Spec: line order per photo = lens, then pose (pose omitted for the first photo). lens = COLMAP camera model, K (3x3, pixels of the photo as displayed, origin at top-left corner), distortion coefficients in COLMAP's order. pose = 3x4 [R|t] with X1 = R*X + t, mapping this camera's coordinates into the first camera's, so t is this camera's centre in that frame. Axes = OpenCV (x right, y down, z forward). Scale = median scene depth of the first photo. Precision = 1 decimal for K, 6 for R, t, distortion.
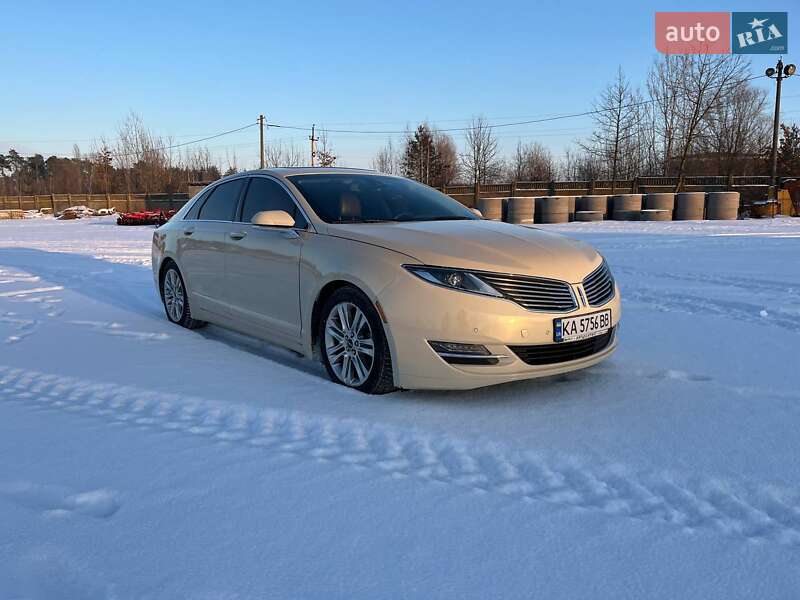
lens RADIAL K [[598.1, 0, 393.2], [0, 598.1, 302.4], [0, 0, 1]] dist [0.068322, -0.092823]
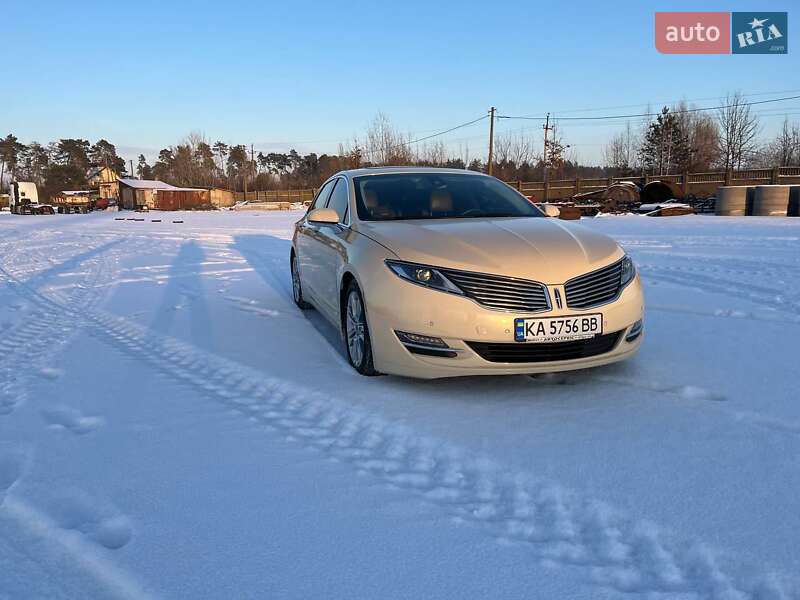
lens RADIAL K [[598.1, 0, 393.4], [0, 598.1, 301.1], [0, 0, 1]] dist [0.068322, -0.092823]
pose [[0.924863, 0.059767, -0.375575, 0.403516], [-0.054798, 0.998211, 0.023909, -0.012984], [0.376332, -0.001531, 0.926484, -0.007827]]
